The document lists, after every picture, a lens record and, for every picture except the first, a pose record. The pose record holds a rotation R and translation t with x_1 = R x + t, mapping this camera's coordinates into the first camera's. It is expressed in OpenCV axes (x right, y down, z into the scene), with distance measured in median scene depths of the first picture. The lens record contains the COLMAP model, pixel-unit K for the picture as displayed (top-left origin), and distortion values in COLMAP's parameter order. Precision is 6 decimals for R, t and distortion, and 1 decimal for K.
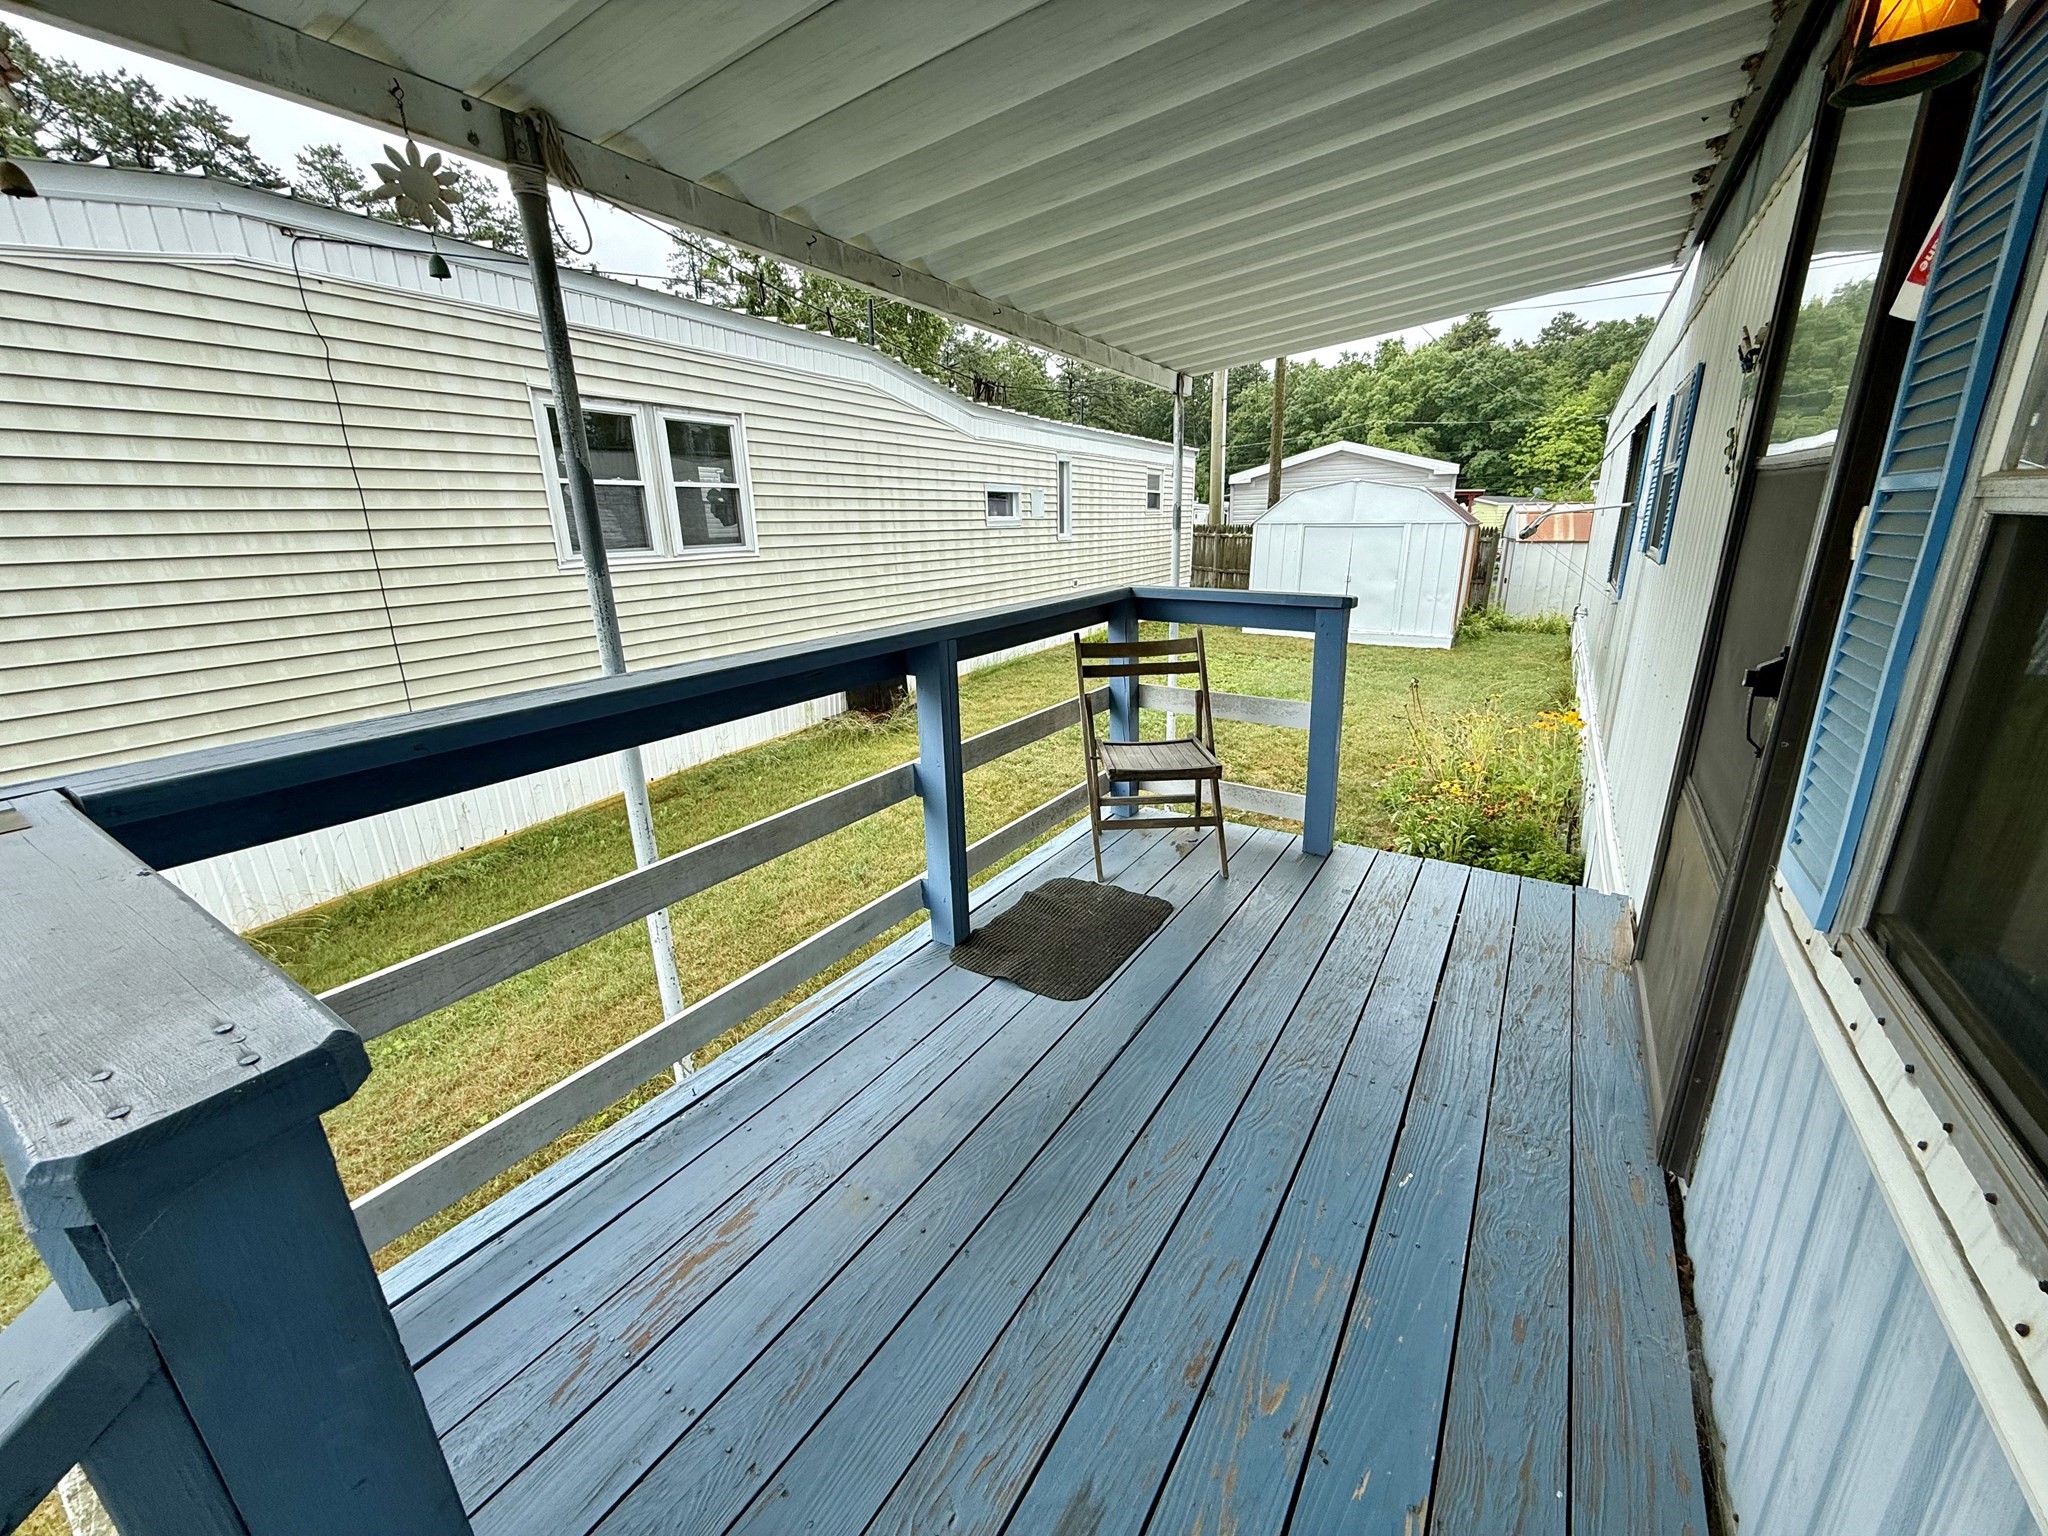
lens RADIAL K [[806.9, 0, 1024.0], [0, 806.9, 768.0], [0, 0, 1]] dist [0.000845, 0.000079]
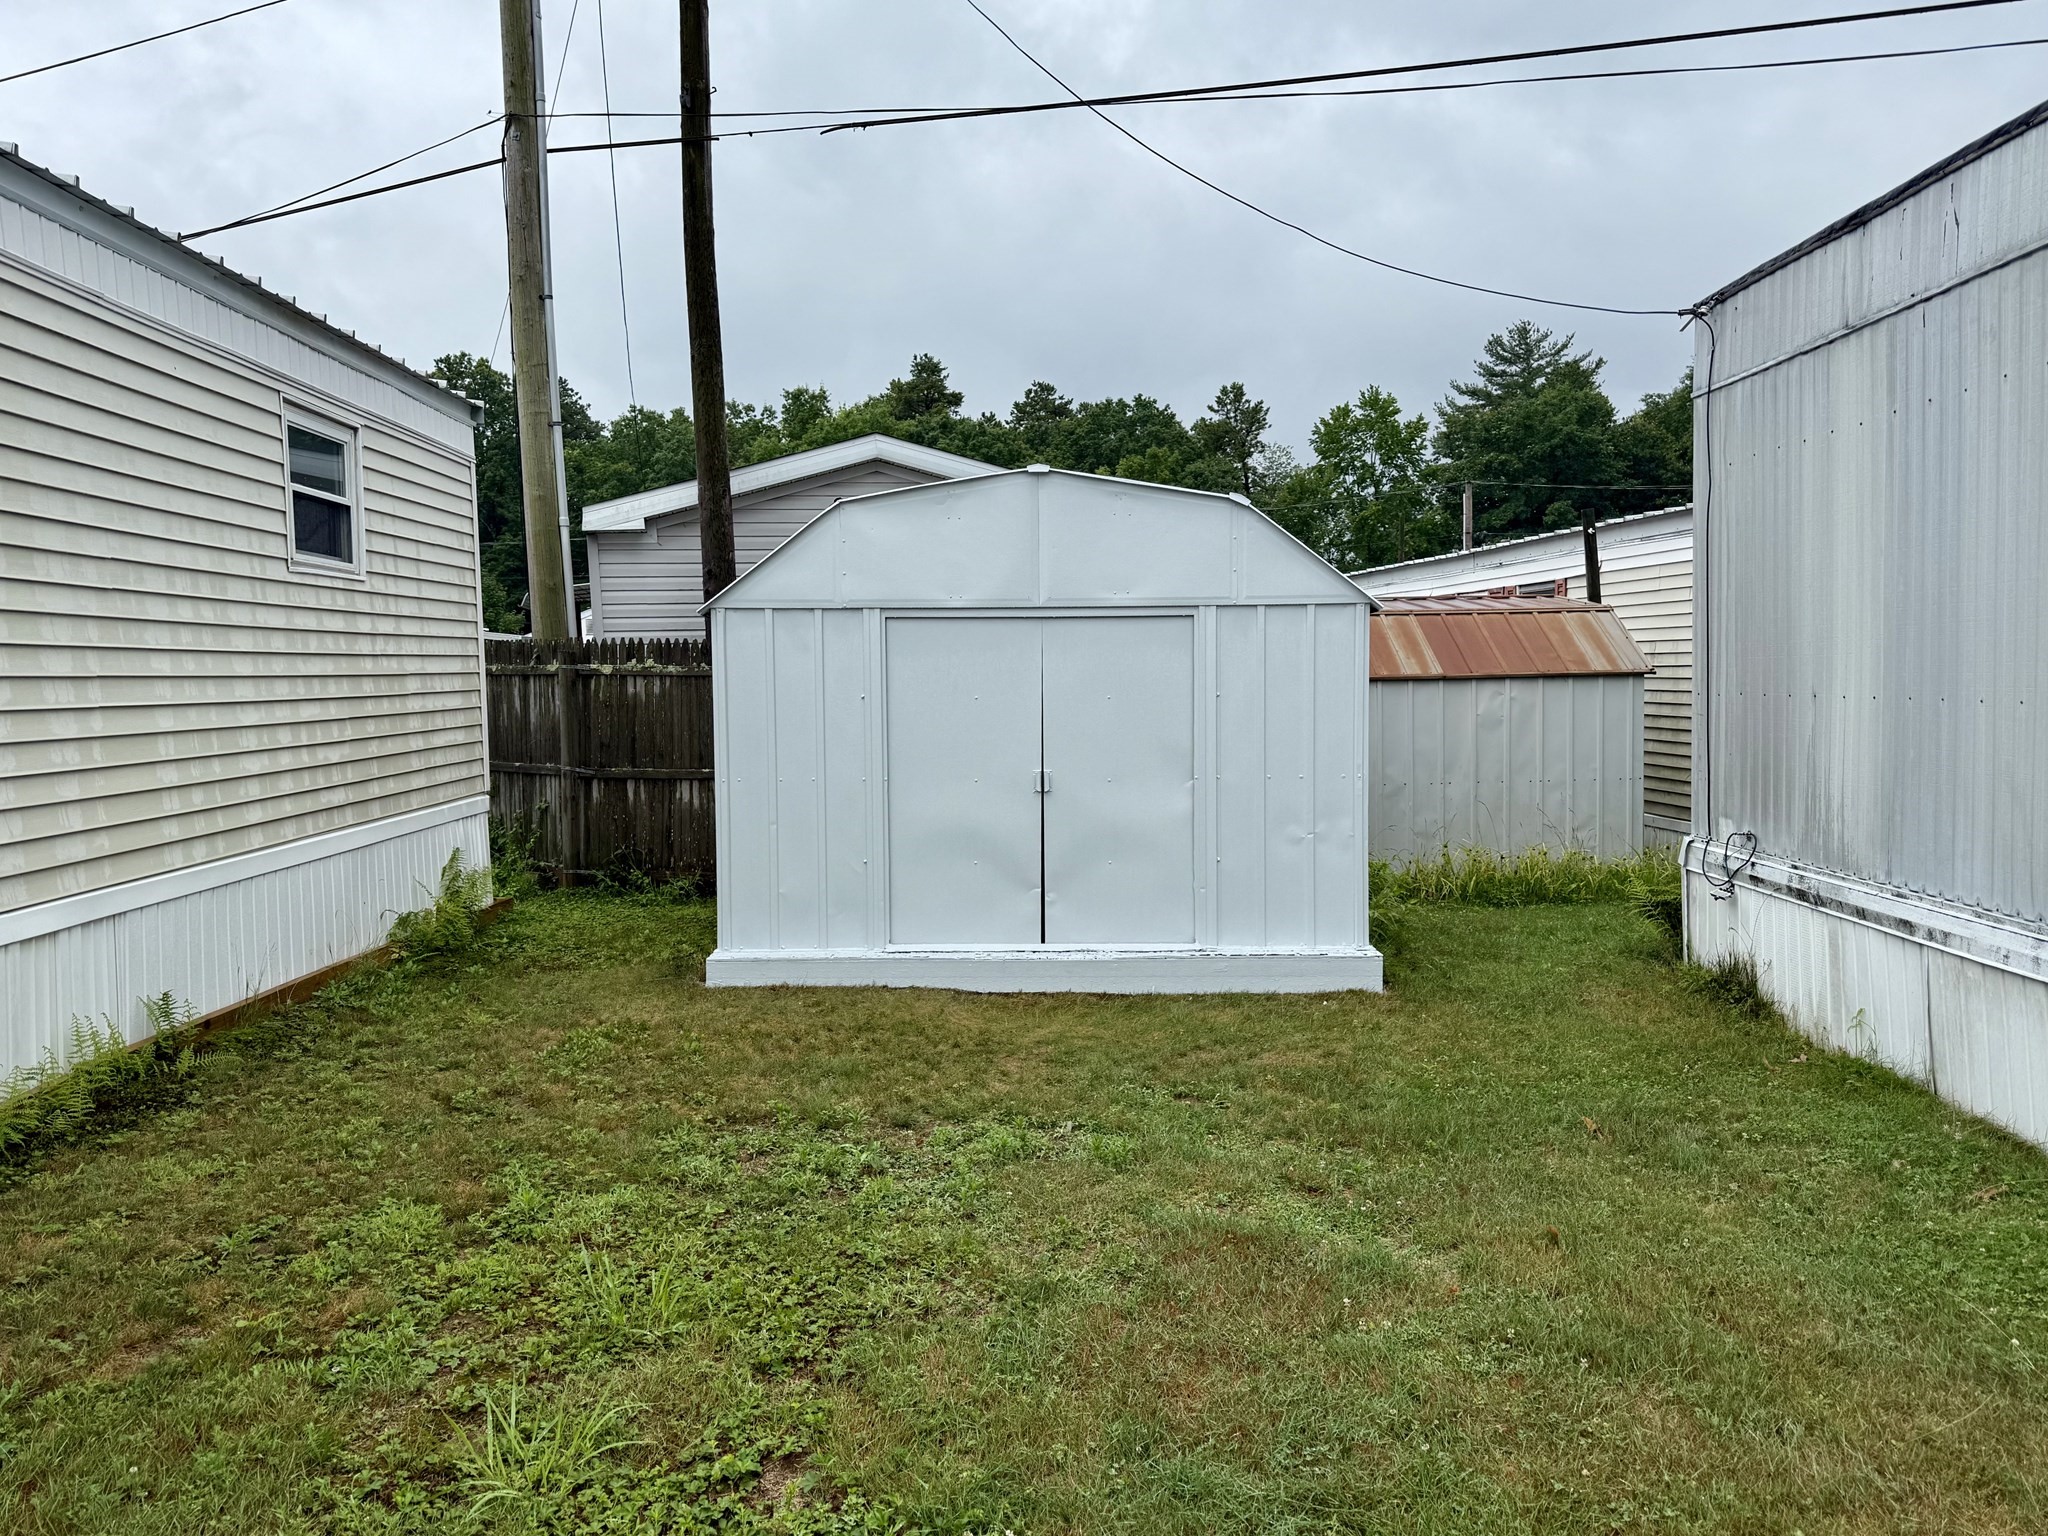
lens RADIAL K [[1423.4, 0, 1024.0], [0, 1423.4, 768.0], [0, 0, 1]] dist [0.003141, 0.000466]
pose [[0.846186, -0.032493, 0.531896, 0.084037], [0.160922, 0.967121, -0.196929, -0.101079], [-0.508009, 0.252233, 0.823593, 0.417385]]
